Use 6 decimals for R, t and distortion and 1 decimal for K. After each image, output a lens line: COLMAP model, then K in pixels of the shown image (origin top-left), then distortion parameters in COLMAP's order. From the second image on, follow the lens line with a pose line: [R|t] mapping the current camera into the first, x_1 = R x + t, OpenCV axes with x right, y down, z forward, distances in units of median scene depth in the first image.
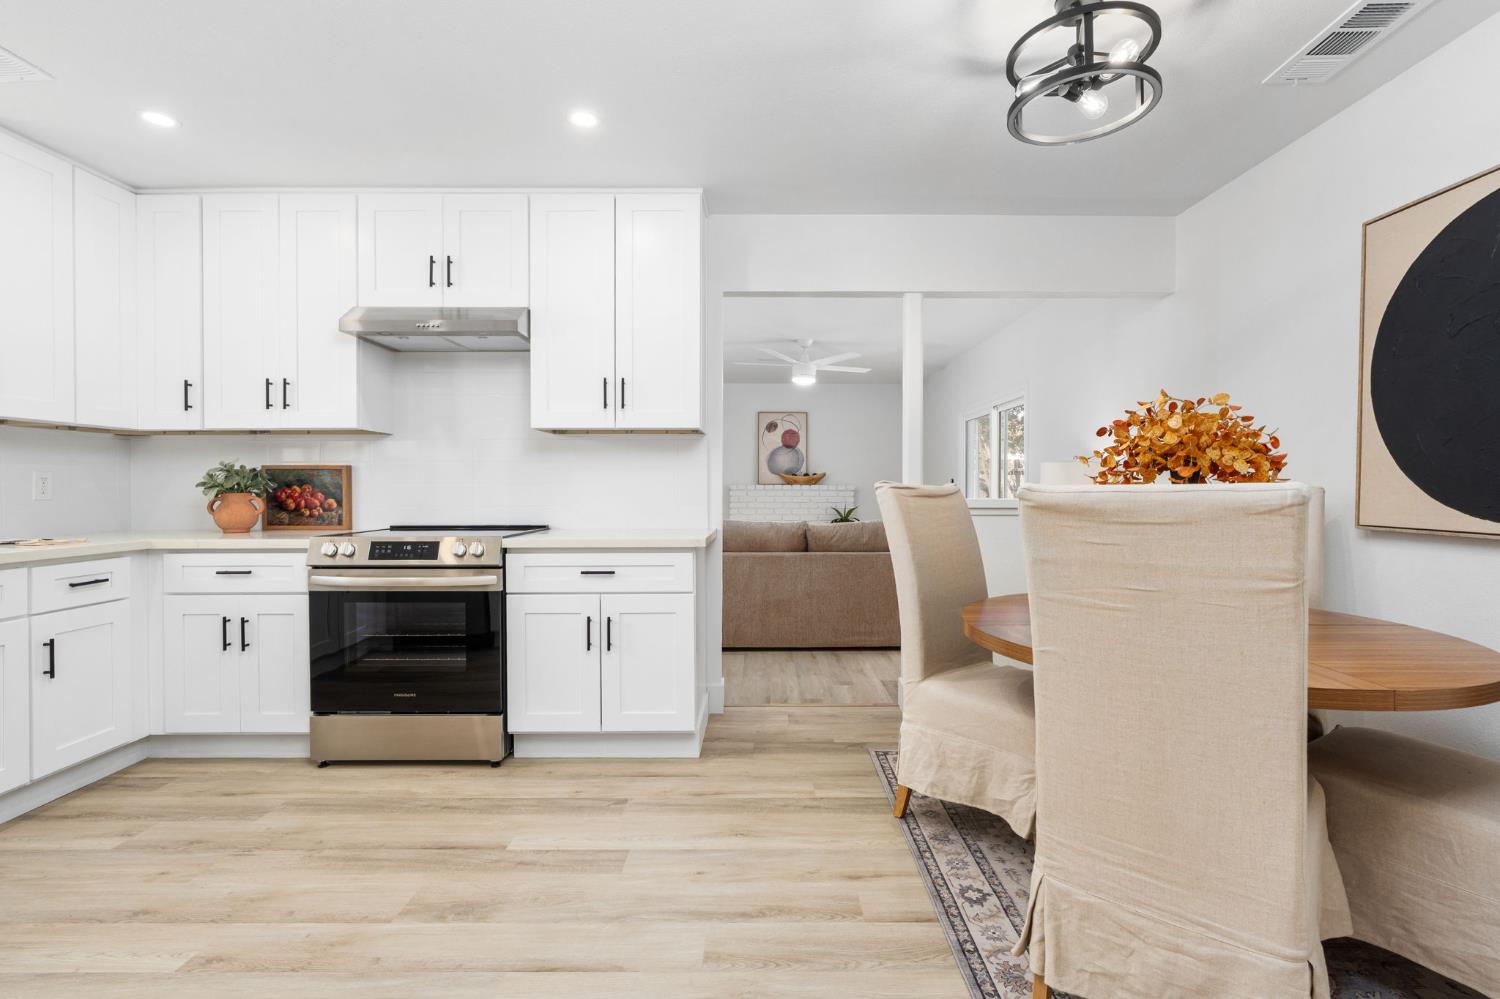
lens RADIAL K [[682.3, 0, 749.8], [0, 682.3, 493.4], [0, 0, 1]] dist [-0.004654, 0.003361]
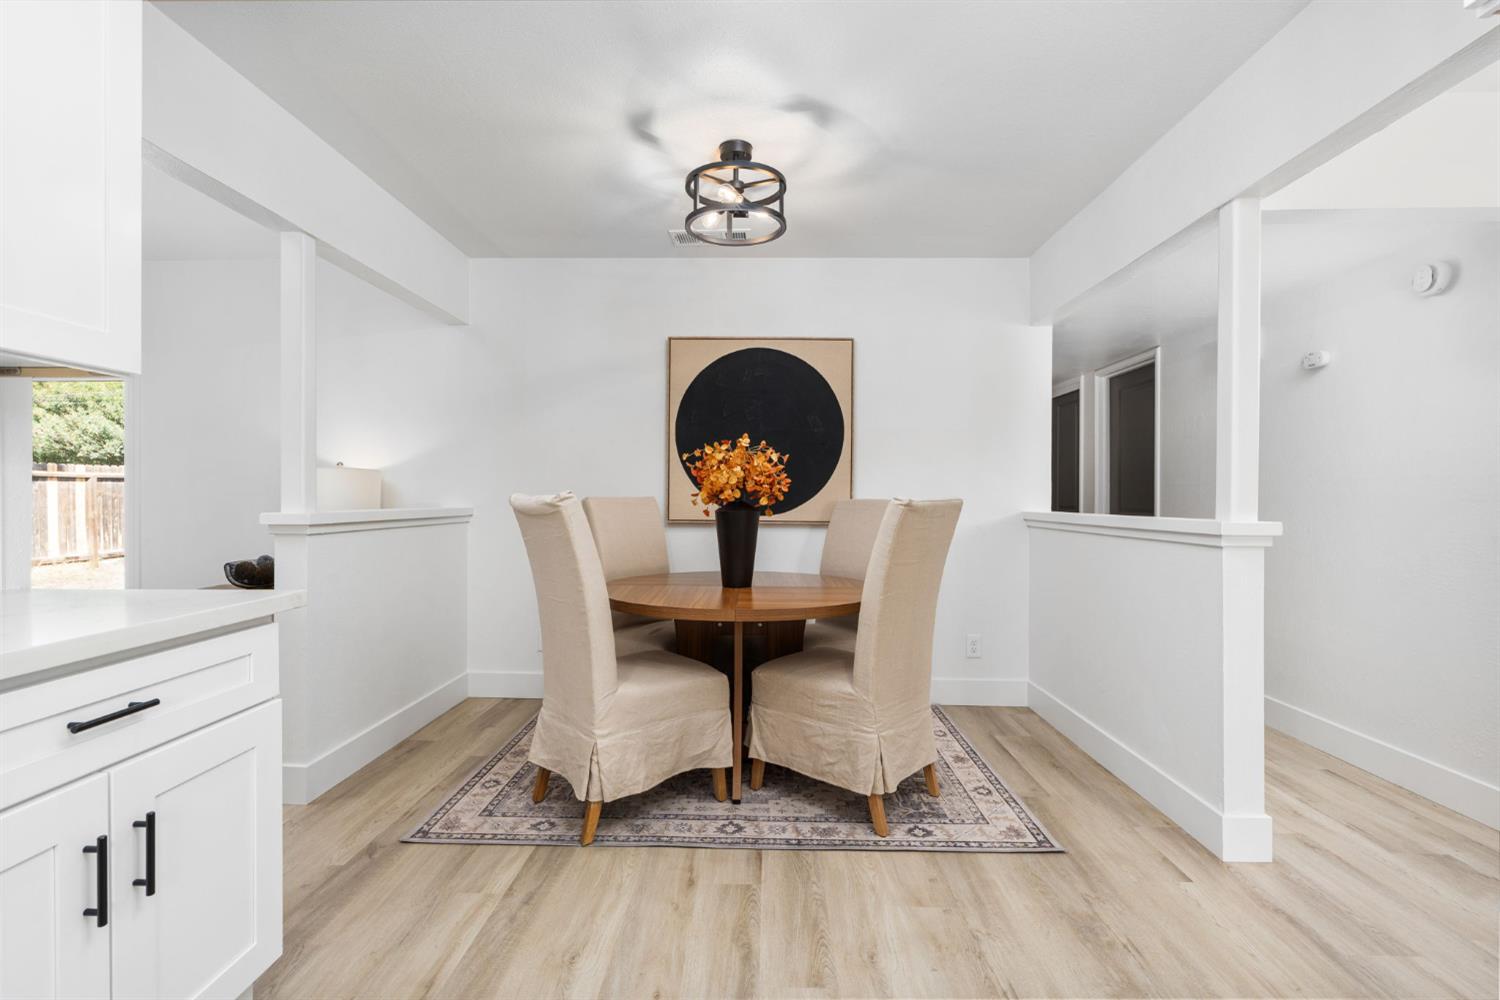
lens RADIAL K [[682.3, 0, 739.3], [0, 682.3, 502.3], [0, 0, 1]] dist [-0.004654, 0.003361]
pose [[0.045014, -0.011865, 0.998916, -0.595062], [0.012051, 0.999863, 0.011334, -0.007964], [-0.998914, 0.011527, 0.045151, 0.615621]]
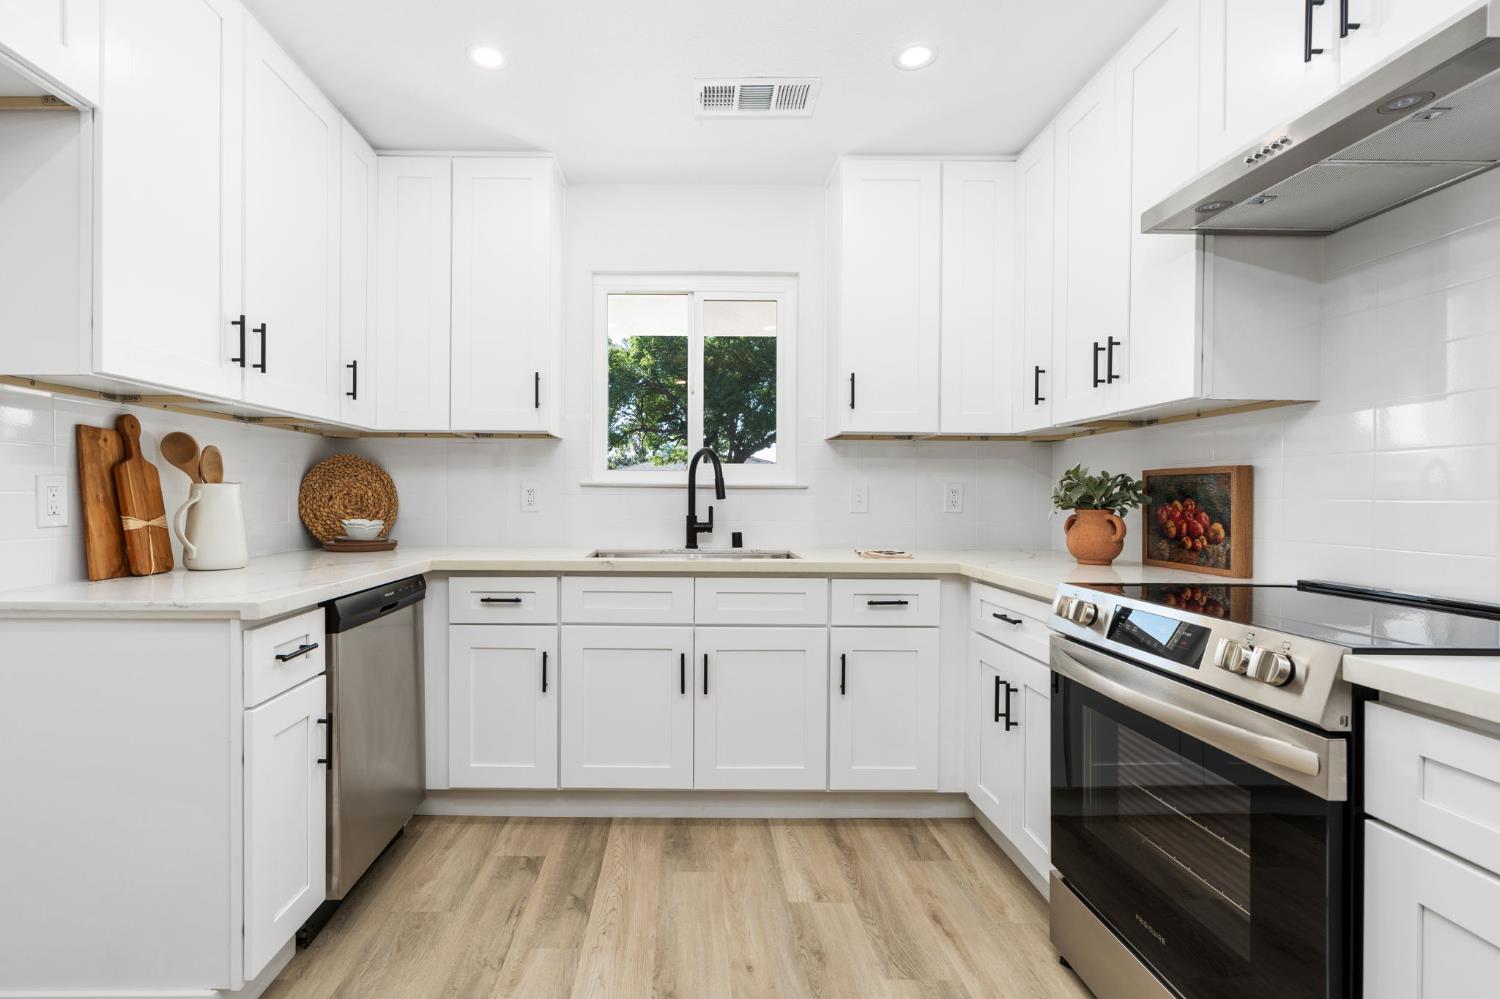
lens RADIAL K [[717.0, 0, 699.7], [0, 717.0, 499.5], [0, 0, 1]] dist [-0.003598, 0.002136]
pose [[0.018626, 0.007562, -0.999798, 0.000774], [-0.017409, 0.999822, 0.007238, -0.011074], [0.999675, 0.017271, 0.018755, 0.652153]]
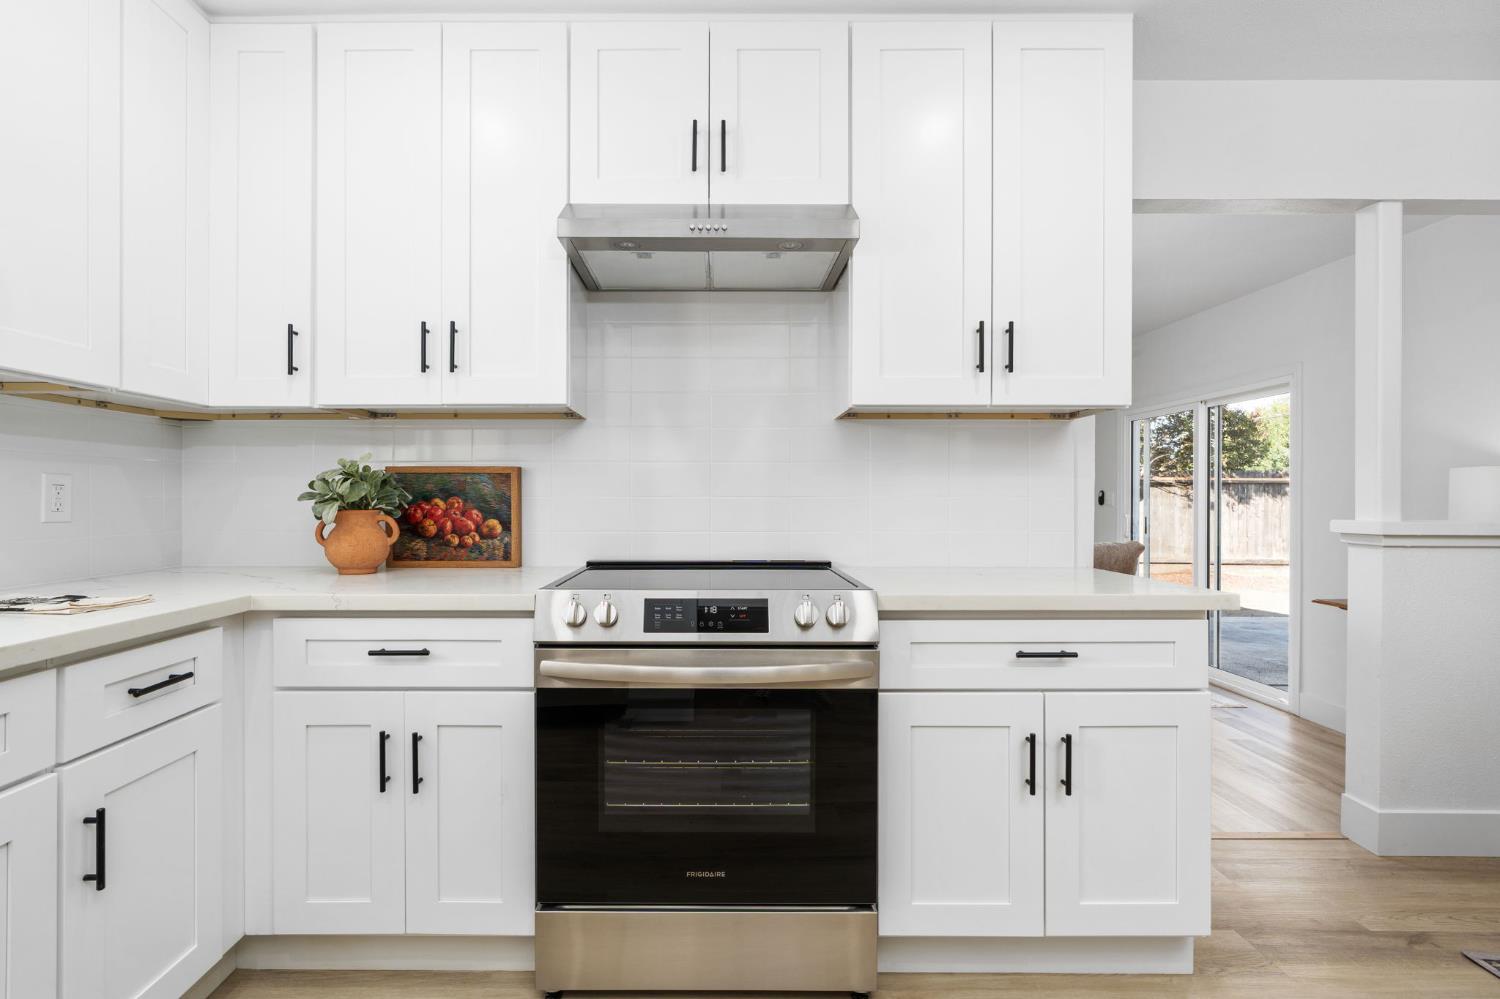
lens RADIAL K [[682.3, 0, 704.6], [0, 682.3, 503.7], [0, 0, 1]] dist [-0.004654, 0.003361]
pose [[0.999969, 0.003104, -0.007250, -0.497527], [-0.003129, 0.999989, -0.003367, -0.006099], [0.007239, 0.003390, 0.999968, 0.433933]]
